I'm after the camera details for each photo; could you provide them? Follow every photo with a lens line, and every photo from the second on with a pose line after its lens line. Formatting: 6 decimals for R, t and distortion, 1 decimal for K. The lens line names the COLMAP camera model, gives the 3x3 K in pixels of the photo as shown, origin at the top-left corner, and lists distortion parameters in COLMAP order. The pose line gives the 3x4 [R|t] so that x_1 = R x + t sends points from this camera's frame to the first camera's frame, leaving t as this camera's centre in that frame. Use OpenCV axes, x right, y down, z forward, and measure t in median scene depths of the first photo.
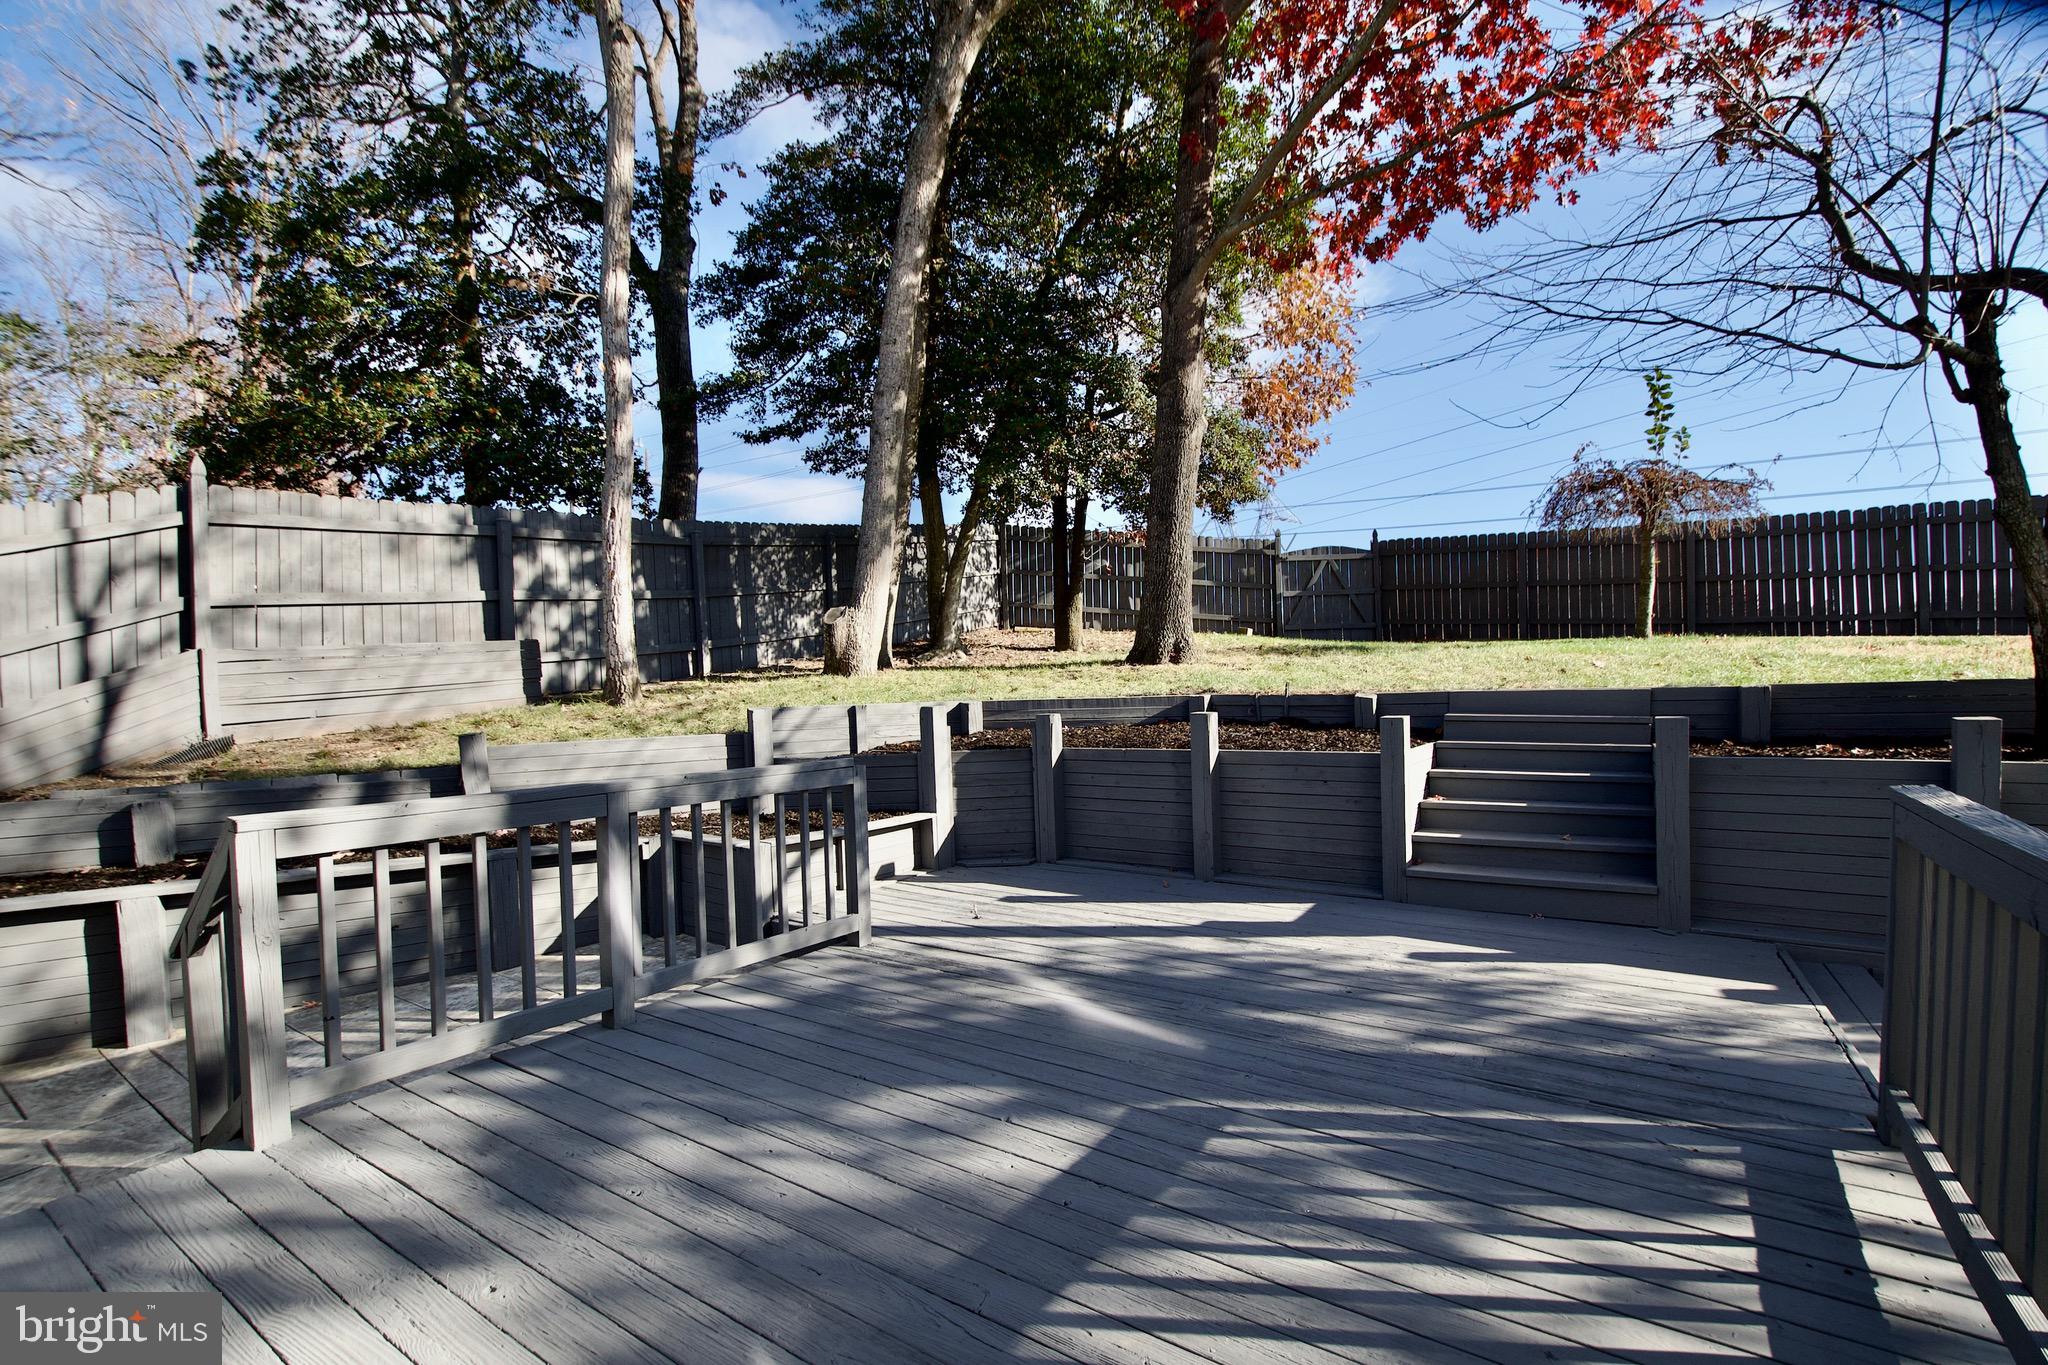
lens RADIAL K [[904.0, 0, 1024.0], [0, 904.0, 682.5], [0, 0, 1]] dist [0.010165, -0.000887]
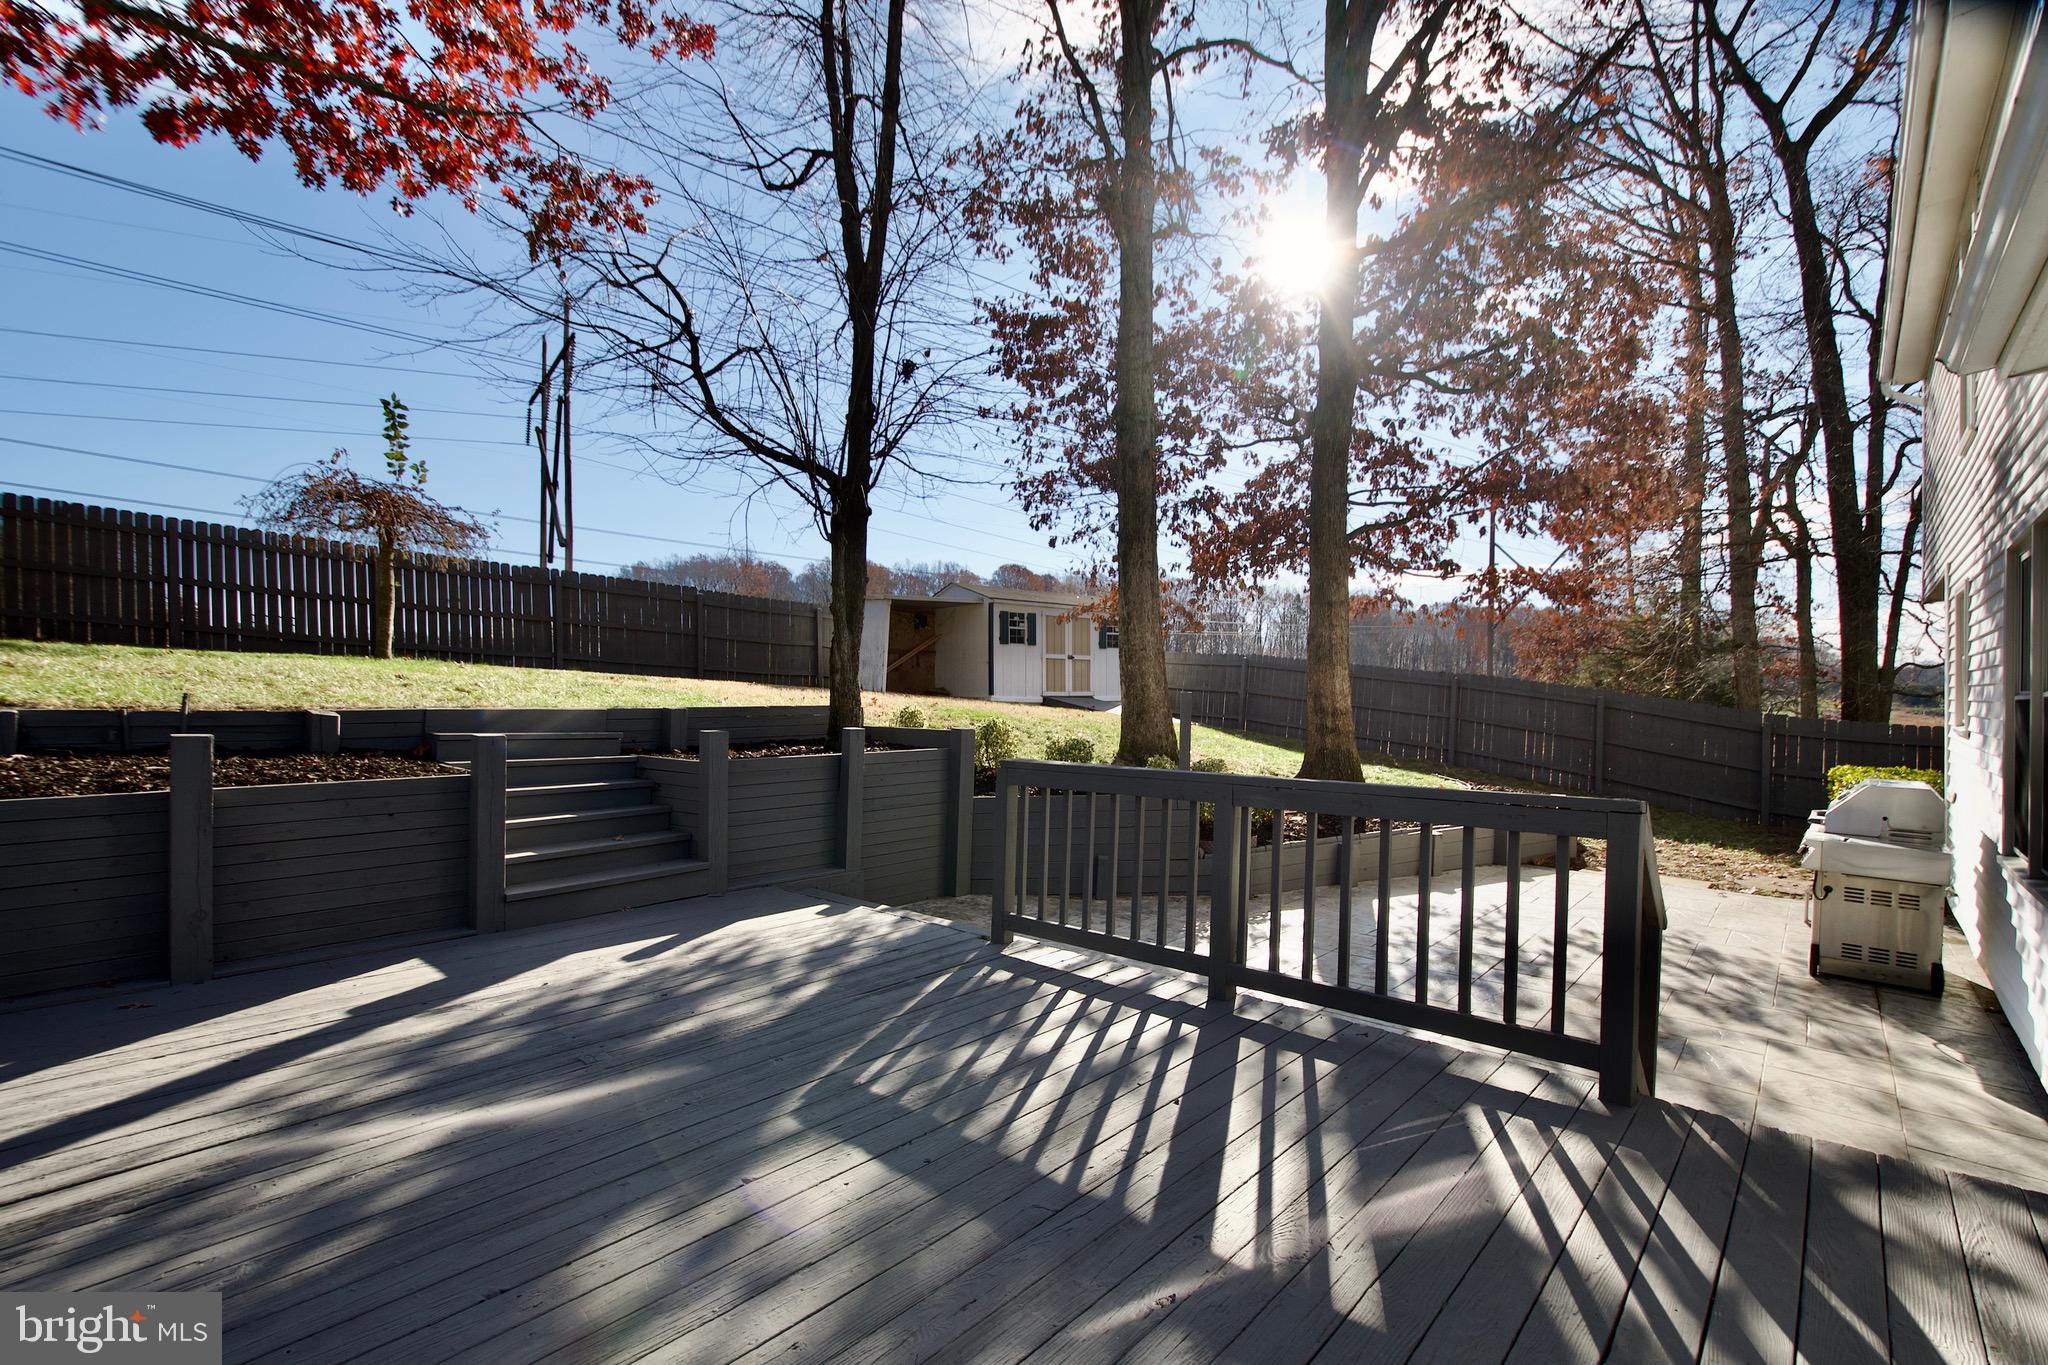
lens RADIAL K [[947.1, 0, 1024.0], [0, 947.1, 682.5], [0, 0, 1]] dist [-0.001255, -0.000881]
pose [[0.127377, 0.039850, 0.991053, -0.505681], [-0.012857, 0.999175, -0.038524, 0.013893], [-0.991771, -0.007834, 0.127785, 0.335791]]
